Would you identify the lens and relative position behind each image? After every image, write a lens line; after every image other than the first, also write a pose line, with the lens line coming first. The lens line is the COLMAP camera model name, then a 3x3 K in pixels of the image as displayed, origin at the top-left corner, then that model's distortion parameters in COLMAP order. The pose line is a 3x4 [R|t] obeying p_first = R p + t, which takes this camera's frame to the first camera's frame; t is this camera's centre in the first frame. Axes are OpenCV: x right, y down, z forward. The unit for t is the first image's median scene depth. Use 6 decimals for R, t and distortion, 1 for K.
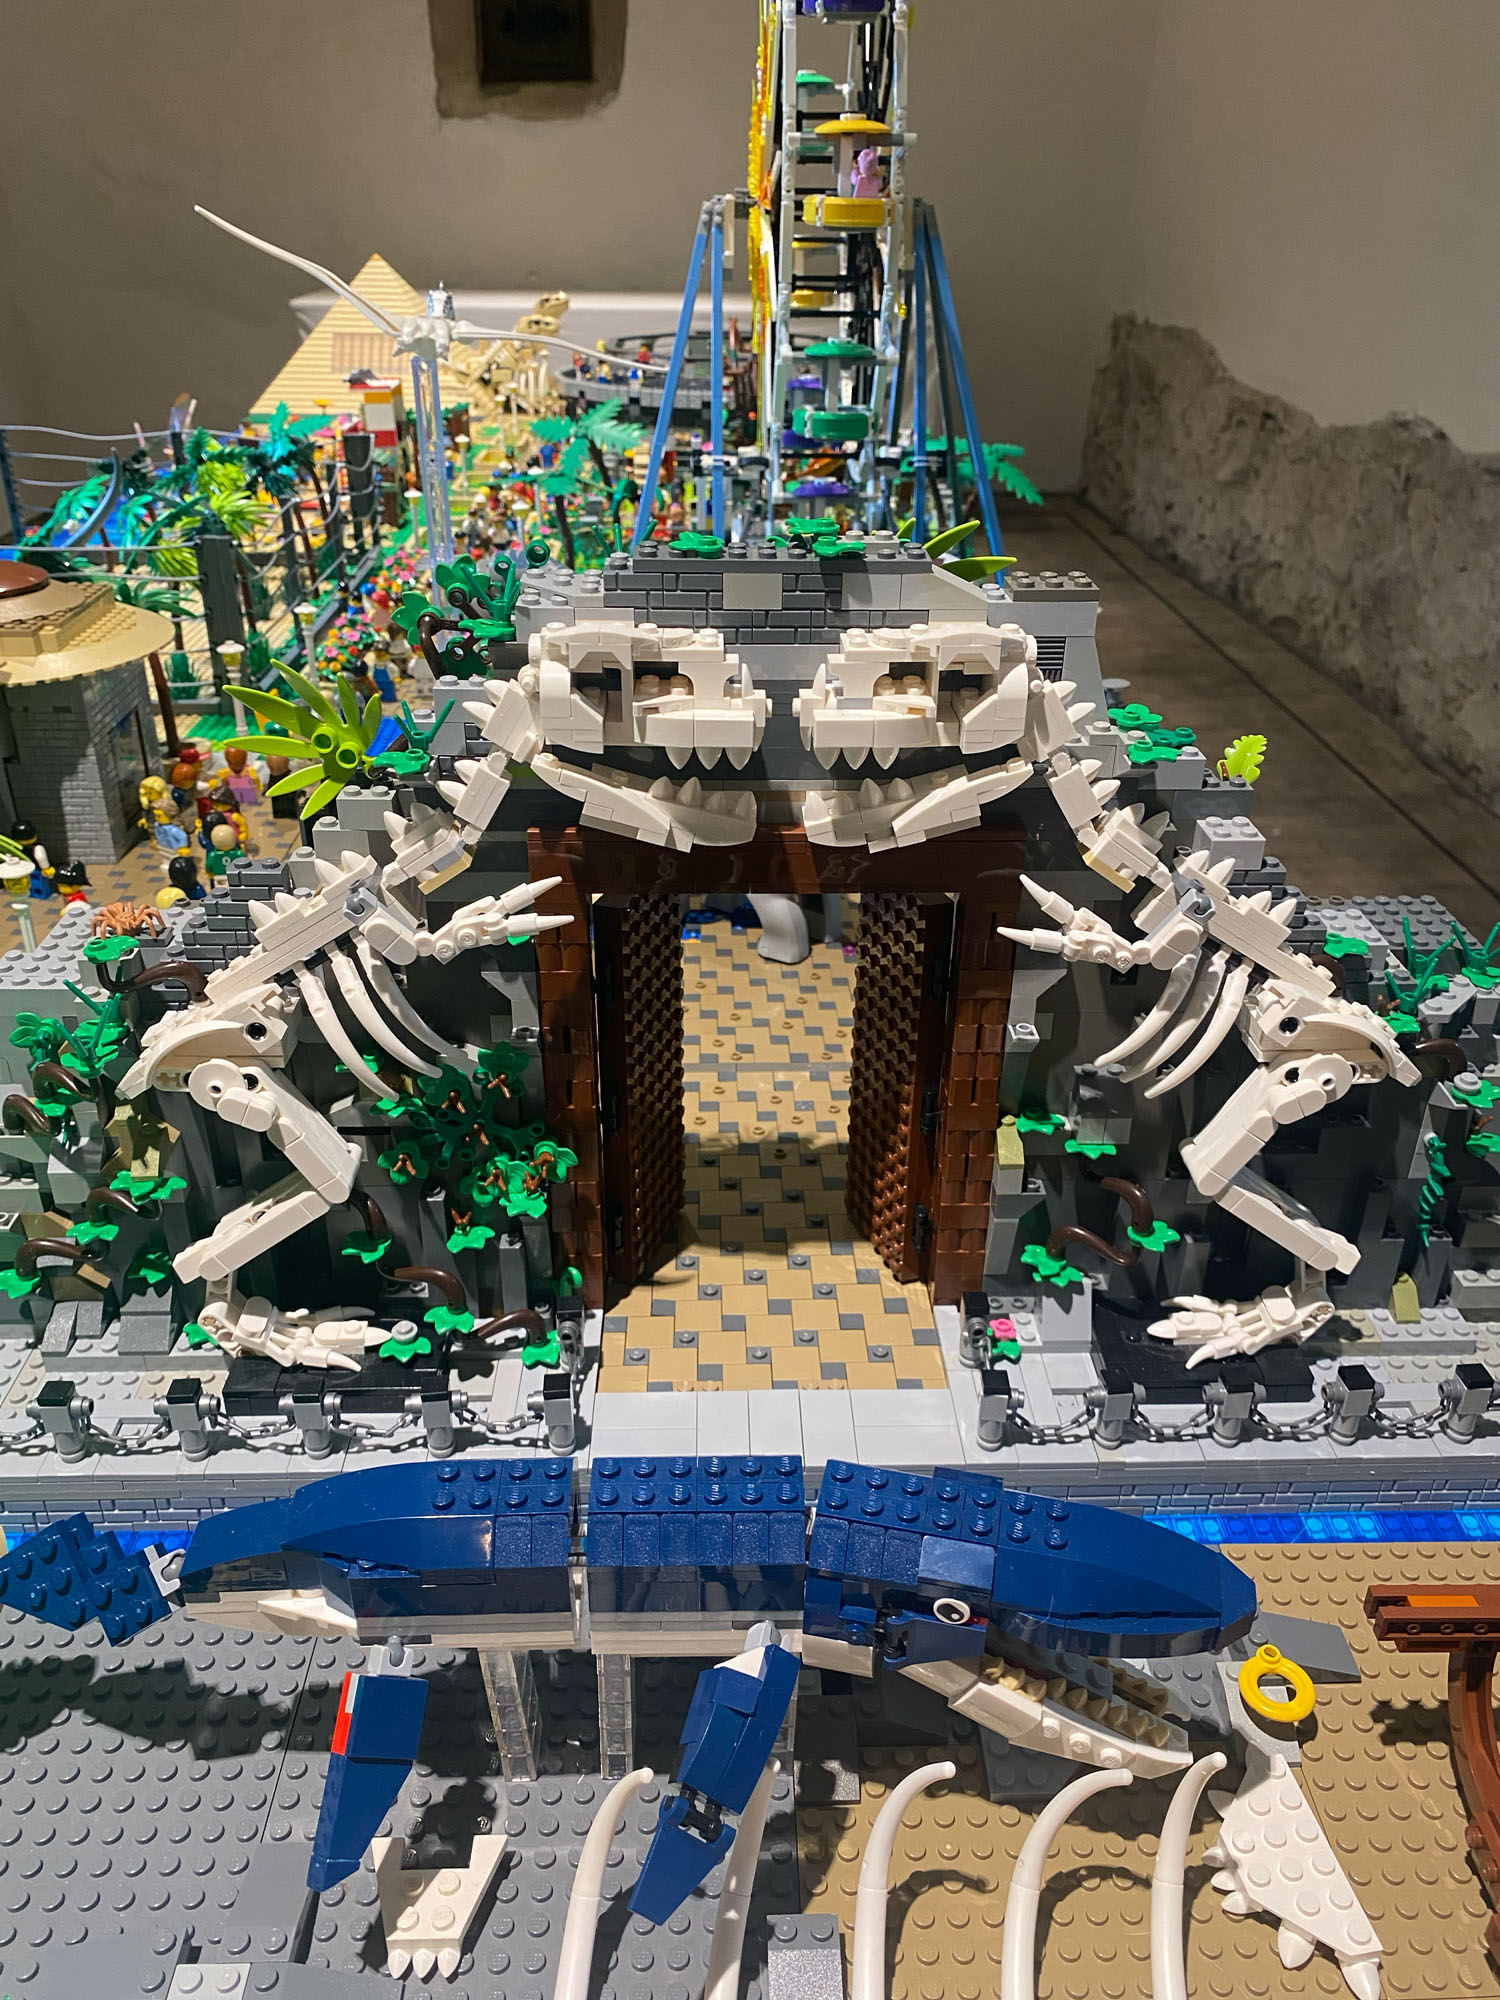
lens RADIAL K [[1462.0, 0, 750.0], [0, 1462.0, 1000.0], [0, 0, 1]] dist [0.051994, -0.072394]
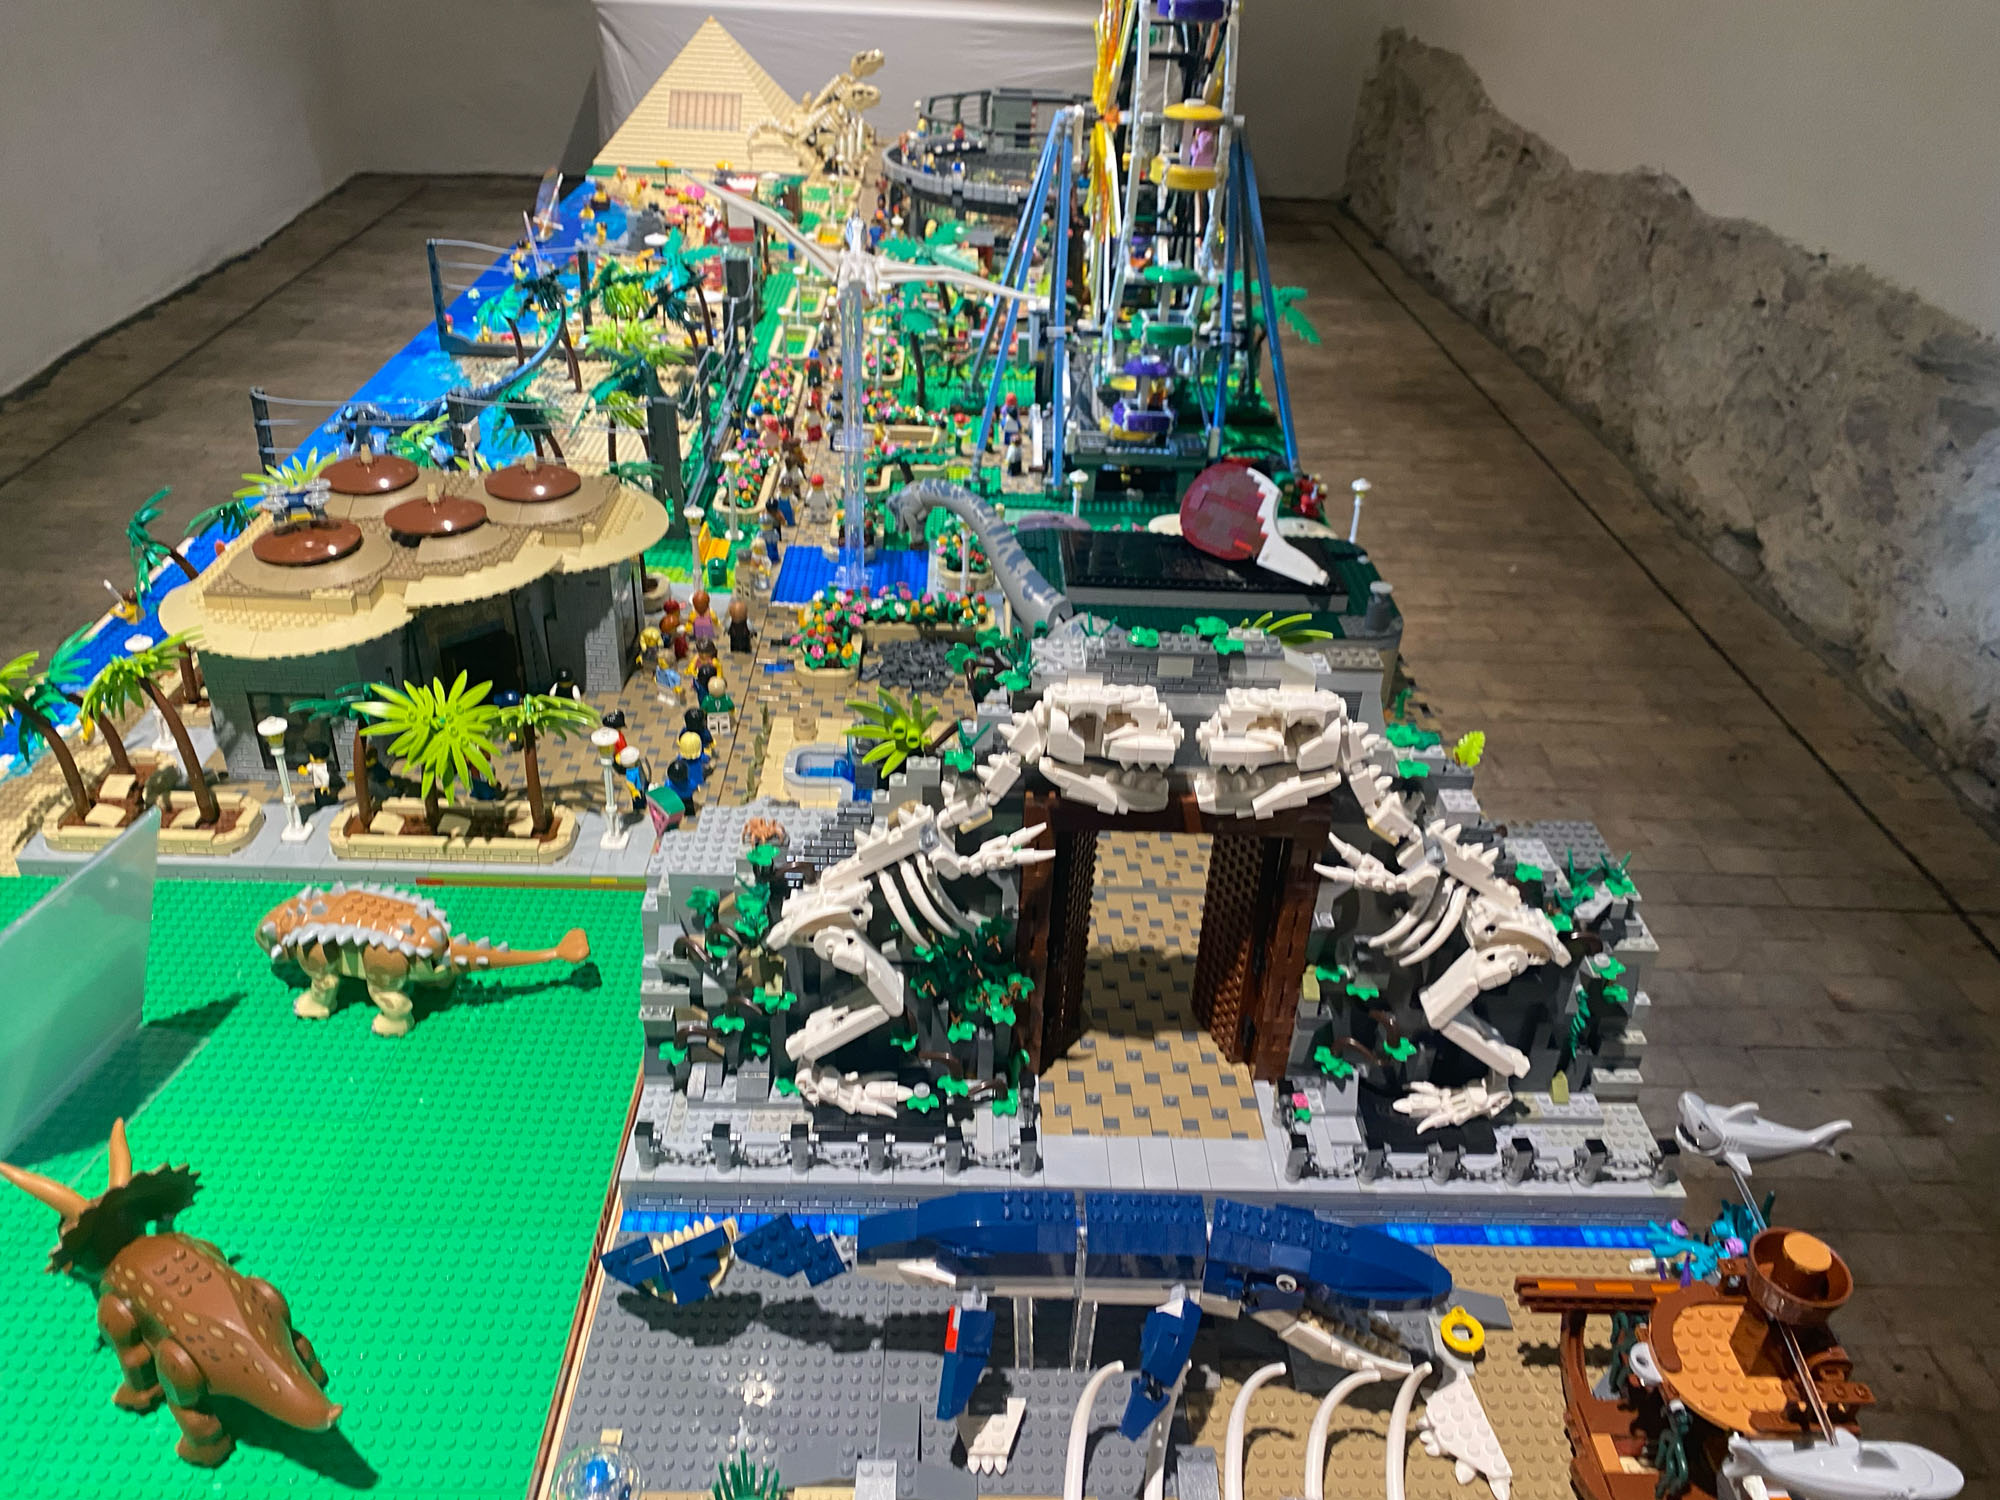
lens RADIAL K [[1498.6, 0, 997.5], [0, 1498.6, 687.9], [0, 0, 1]] dist [0.092738, -0.170930]
pose [[0.999205, 0.036507, 0.016029, -0.203779], [-0.037024, 0.998760, 0.033289, -0.273363], [-0.014794, -0.033856, 0.999317, -0.622450]]
